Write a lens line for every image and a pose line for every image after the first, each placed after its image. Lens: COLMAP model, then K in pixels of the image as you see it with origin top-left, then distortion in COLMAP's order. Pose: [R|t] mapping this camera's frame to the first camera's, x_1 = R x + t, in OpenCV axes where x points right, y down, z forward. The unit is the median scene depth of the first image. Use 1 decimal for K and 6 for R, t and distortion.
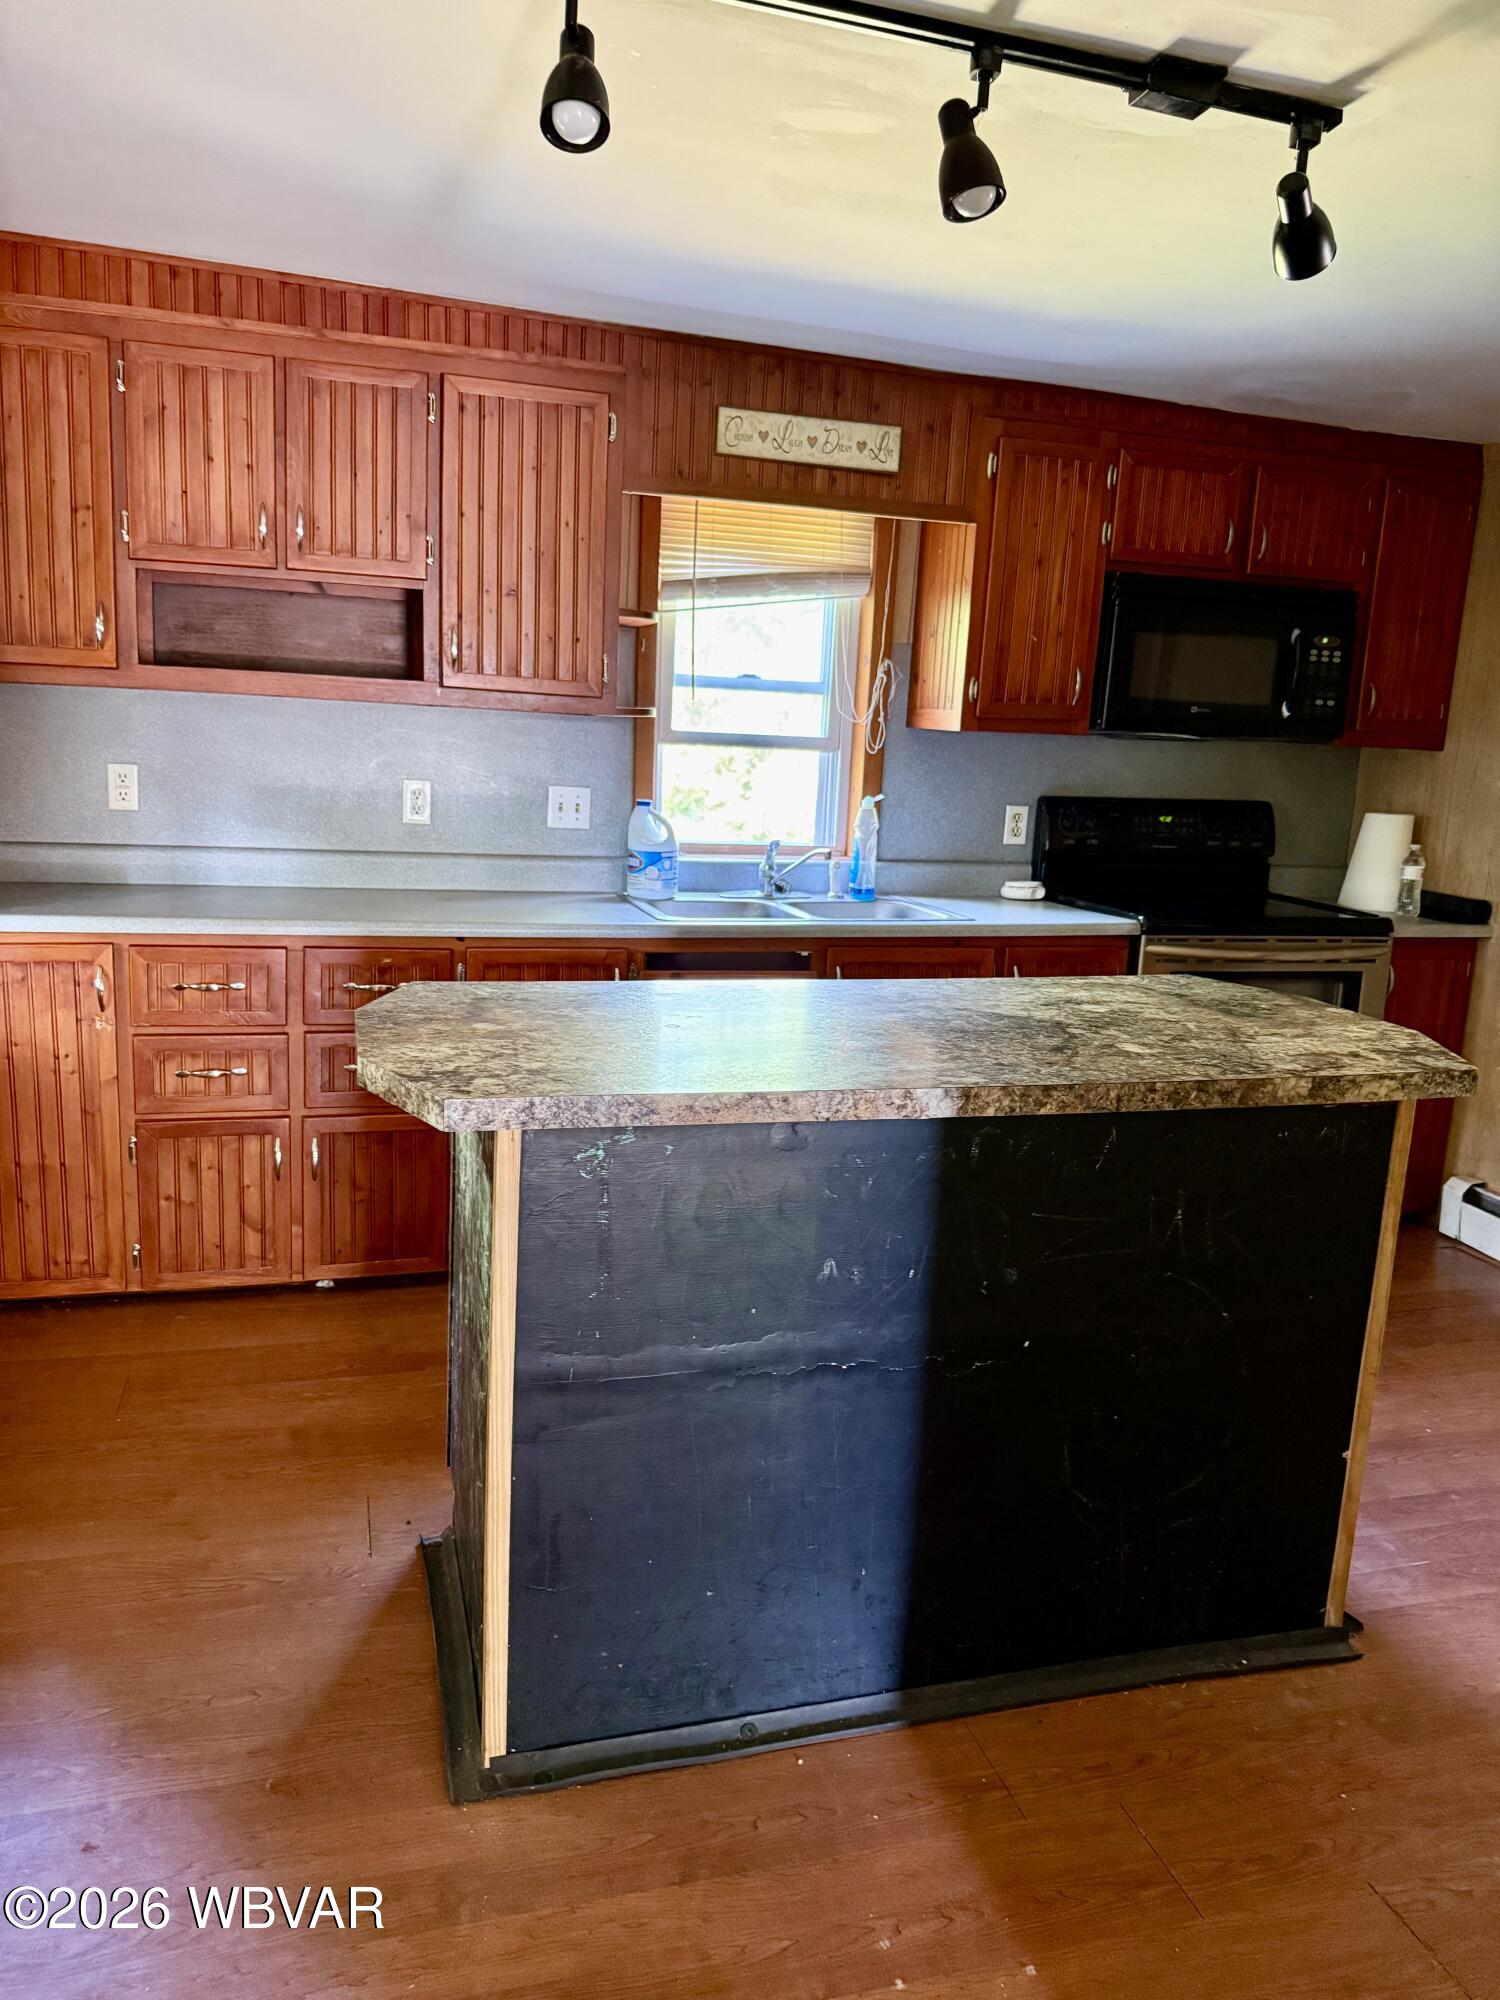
lens RADIAL K [[1438.4, 0, 750.0], [0, 1438.4, 1000.0], [0, 0, 1]] dist [0.050422, -0.002401]
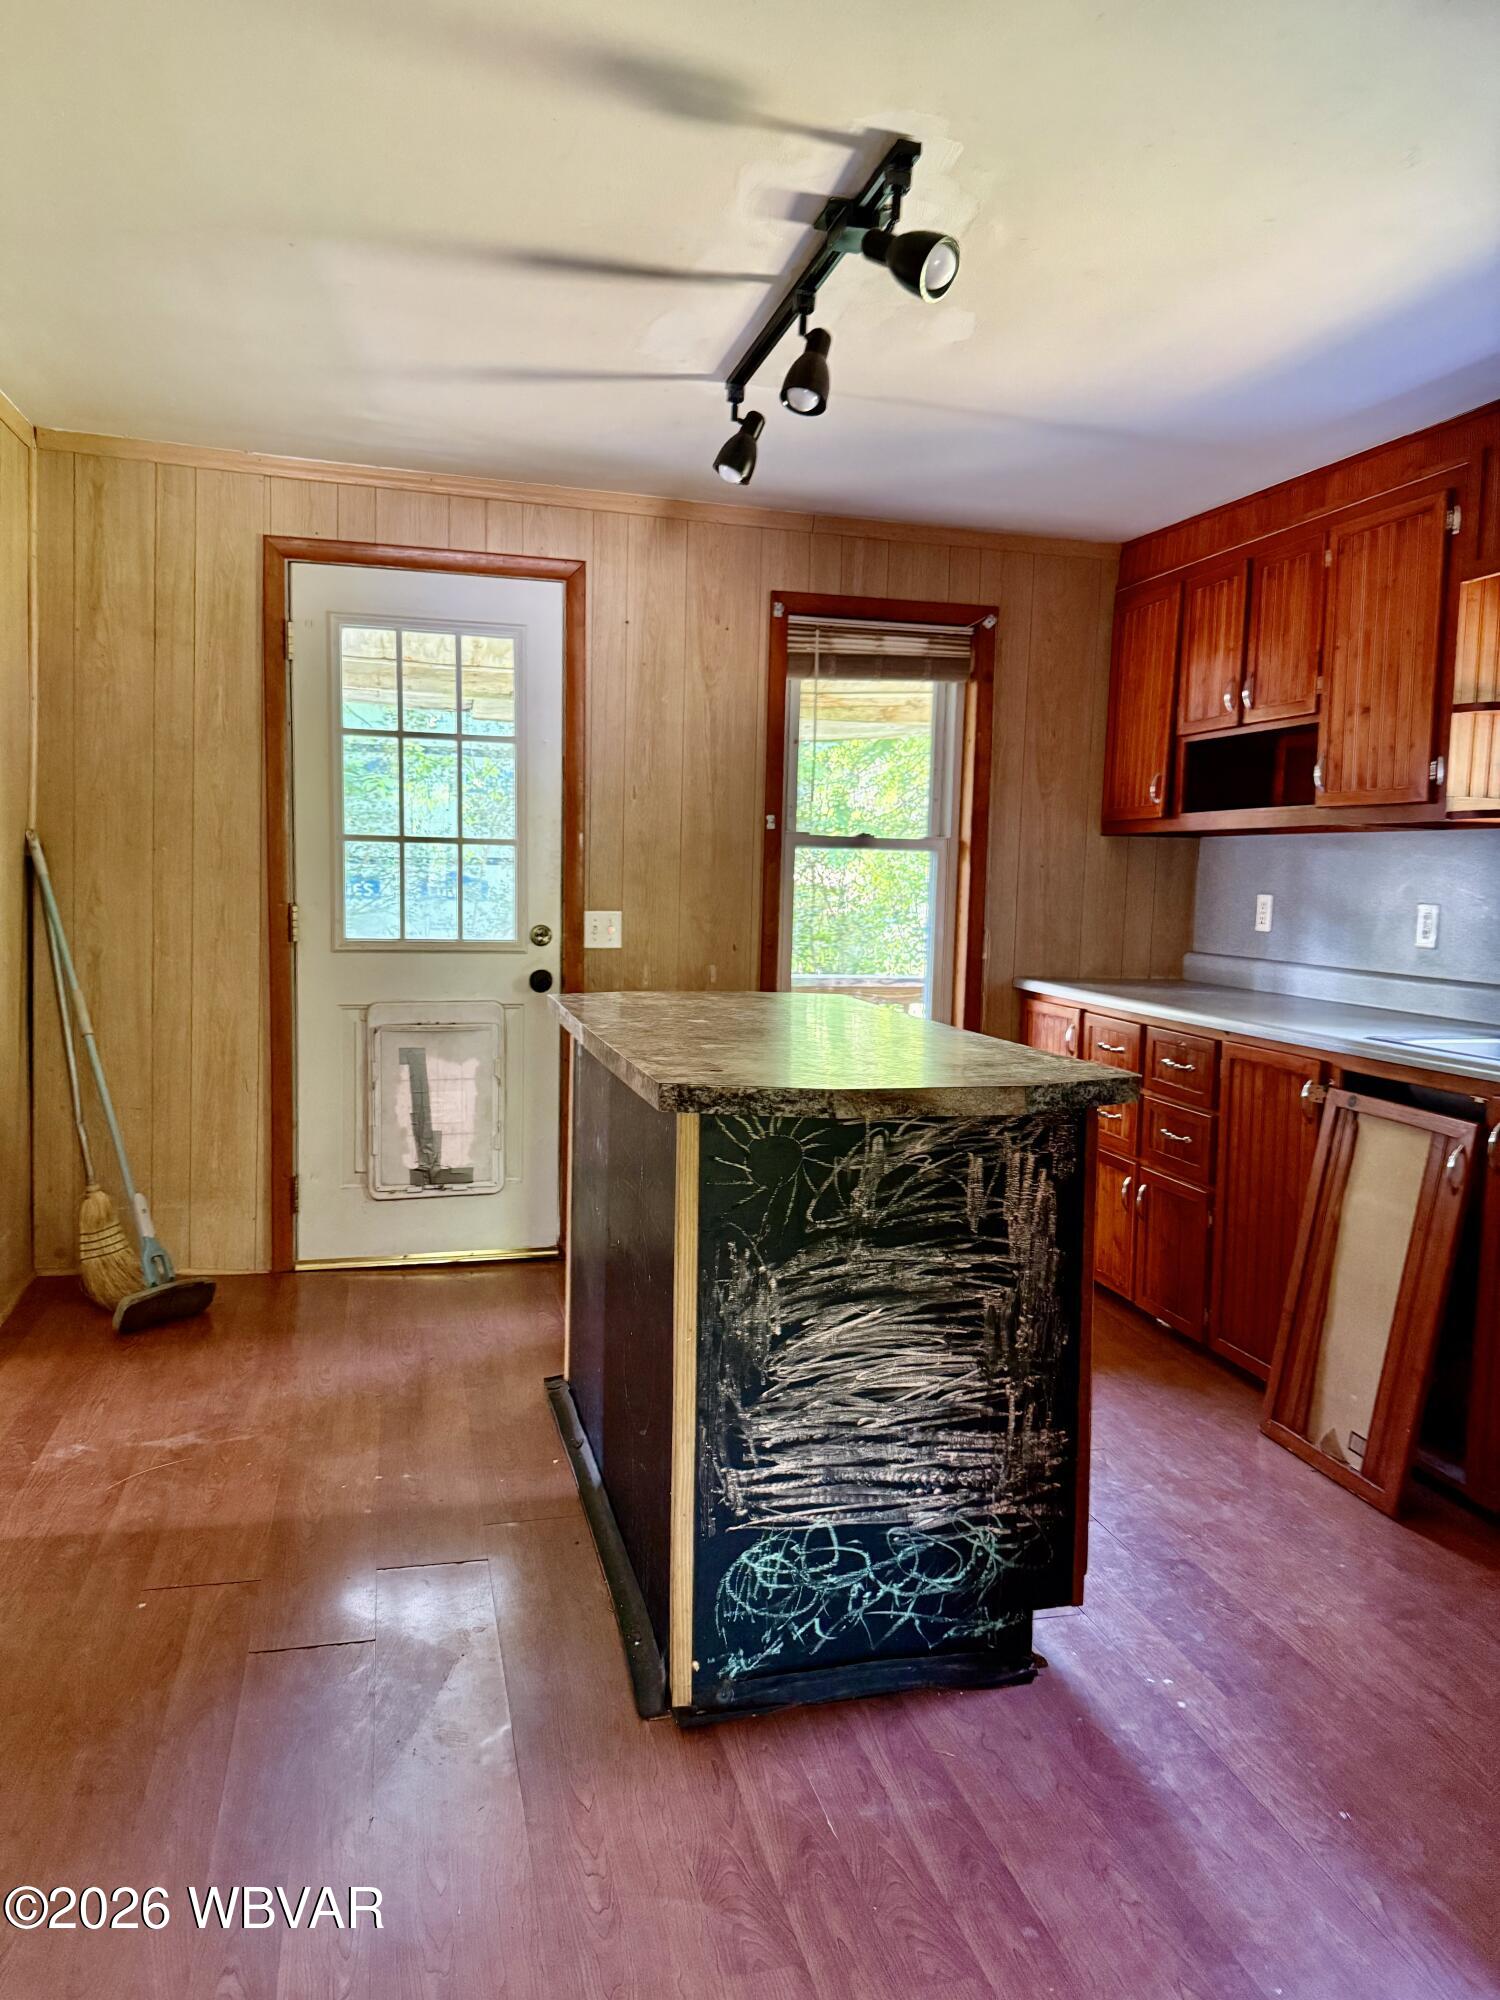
lens RADIAL K [[1438.4, 0, 750.0], [0, 1438.4, 1000.0], [0, 0, 1]] dist [0.050422, -0.002401]
pose [[-0.046639, 0.037912, -0.998192, 0.837780], [-0.214203, 0.975655, 0.047064, -0.037343], [0.975675, 0.216011, -0.037382, 0.632056]]
